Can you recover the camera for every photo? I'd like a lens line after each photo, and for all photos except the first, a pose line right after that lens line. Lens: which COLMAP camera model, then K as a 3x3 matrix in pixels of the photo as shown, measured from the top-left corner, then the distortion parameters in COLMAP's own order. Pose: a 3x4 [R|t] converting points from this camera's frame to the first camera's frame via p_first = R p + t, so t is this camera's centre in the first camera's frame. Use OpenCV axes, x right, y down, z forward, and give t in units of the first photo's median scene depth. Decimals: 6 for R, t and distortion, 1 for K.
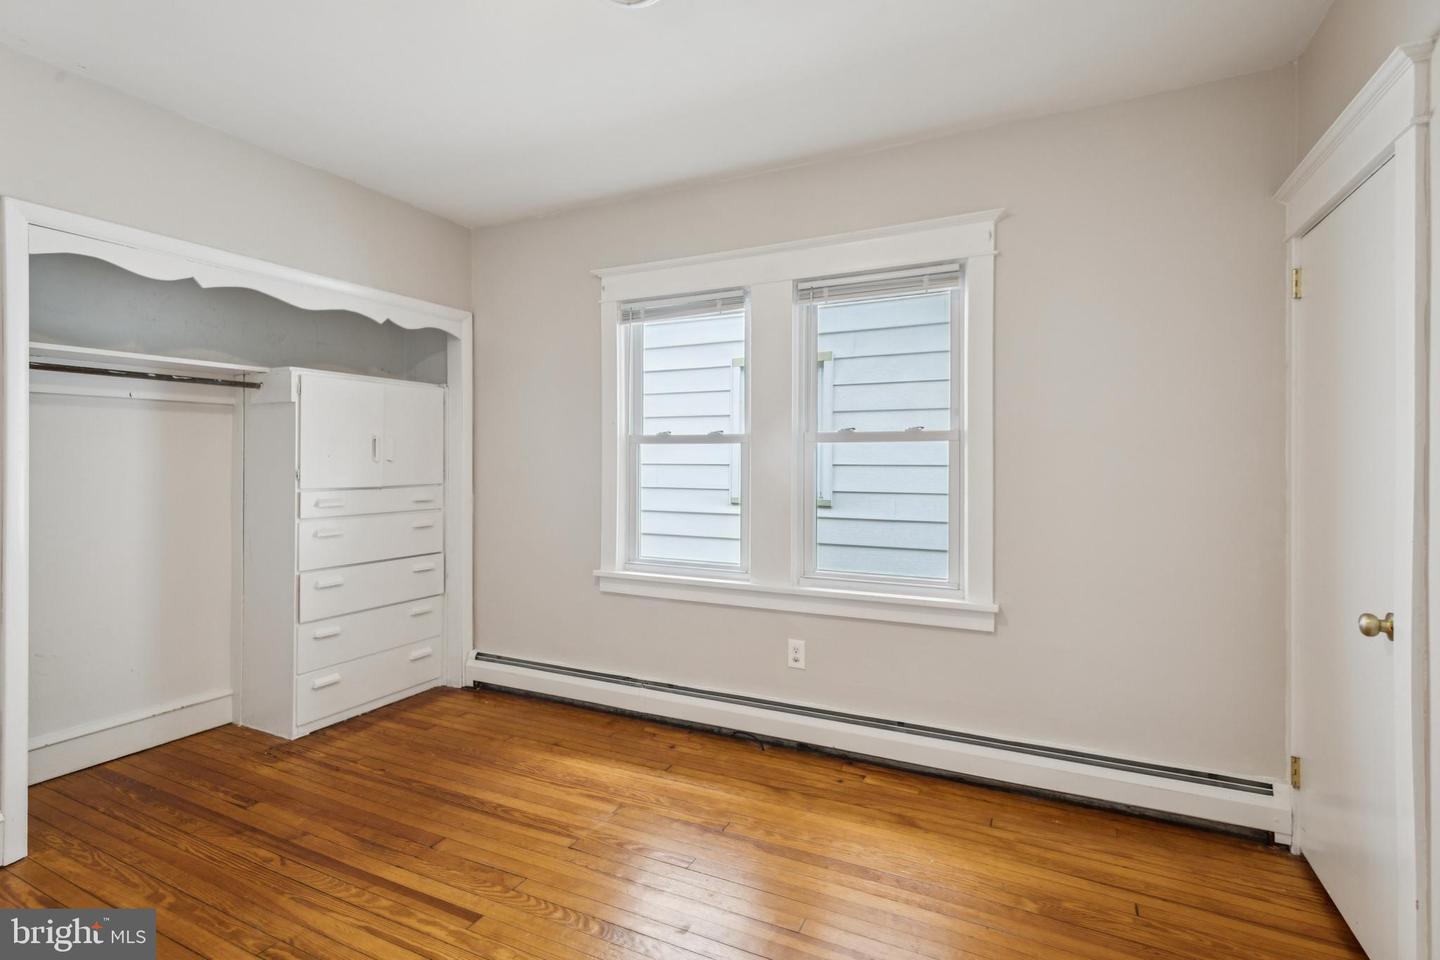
lens RADIAL K [[691.5, 0, 712.2], [0, 691.5, 463.2], [0, 0, 1]] dist [0.022828, -0.007705]
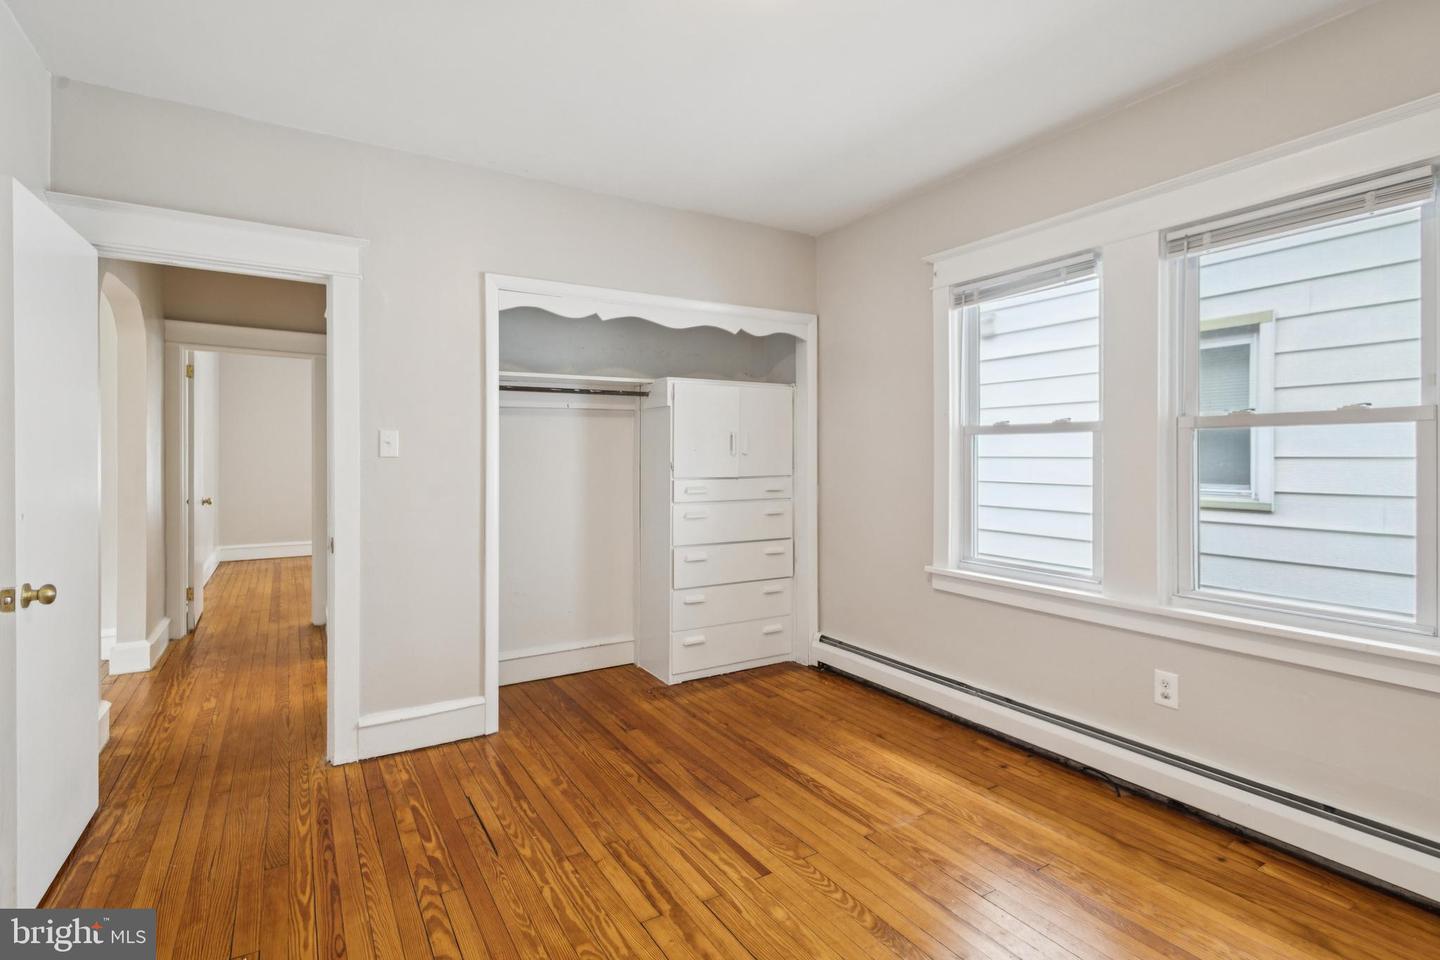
lens RADIAL K [[691.5, 0, 717.3], [0, 691.5, 456.0], [0, 0, 1]] dist [0.022828, -0.007705]
pose [[0.848931, -0.003750, -0.528491, 0.108476], [0.002068, 0.999991, -0.003773, 0.003870], [0.528500, 0.002110, 0.848931, 0.024474]]
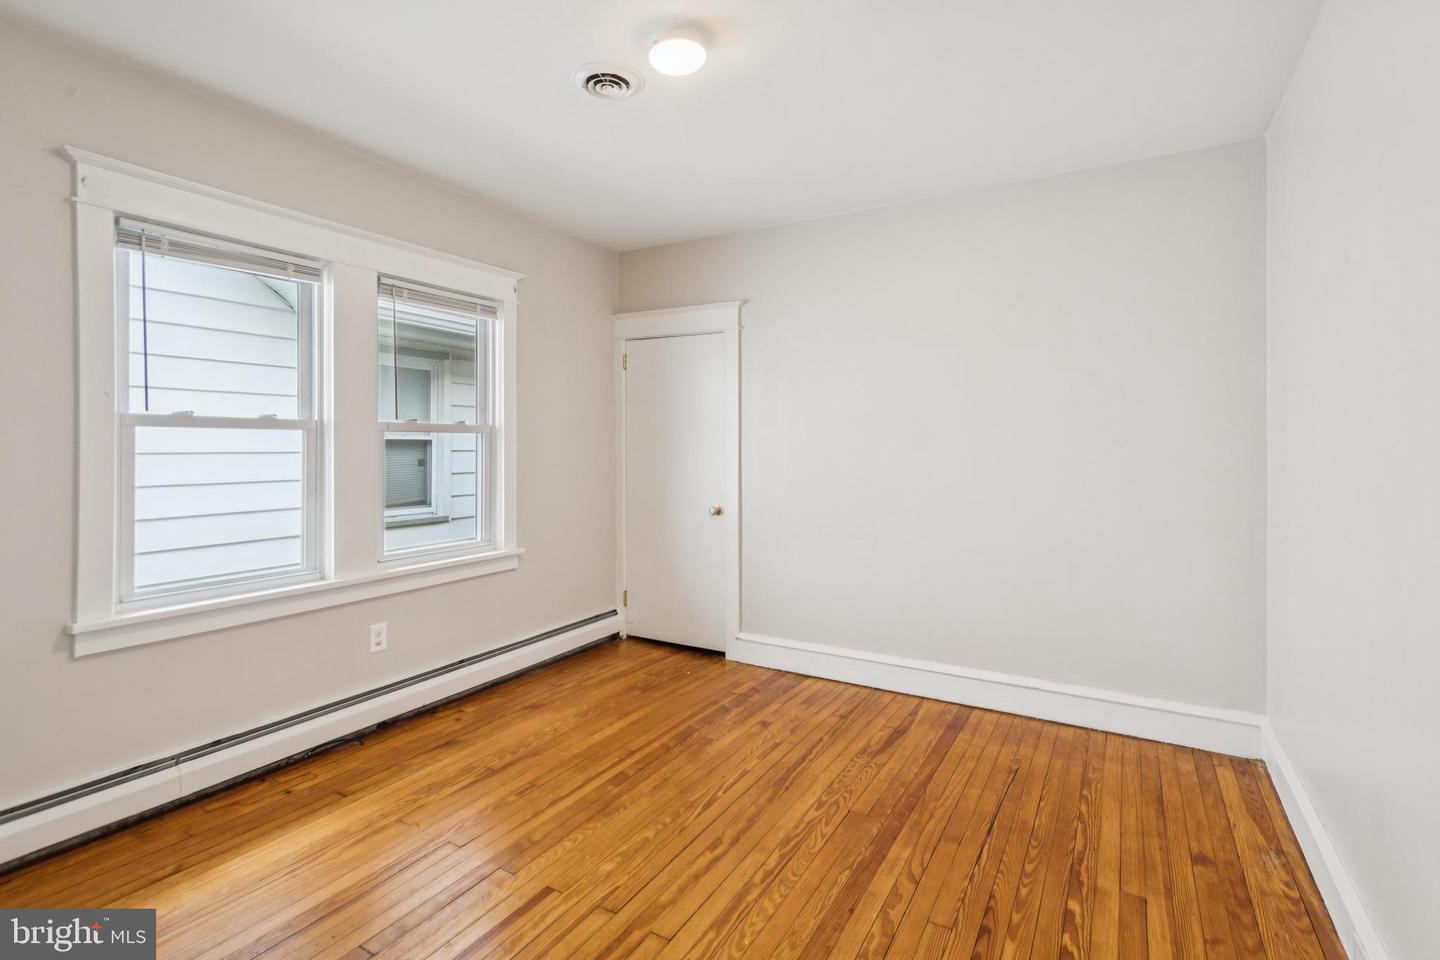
lens RADIAL K [[691.5, 0, 707.4], [0, 691.5, 442.5], [0, 0, 1]] dist [0.022828, -0.007705]
pose [[0.085351, 0.002018, 0.996349, -0.860047], [0.003037, 0.999993, -0.002286, -0.009307], [-0.996346, 0.003221, 0.085345, 0.425401]]
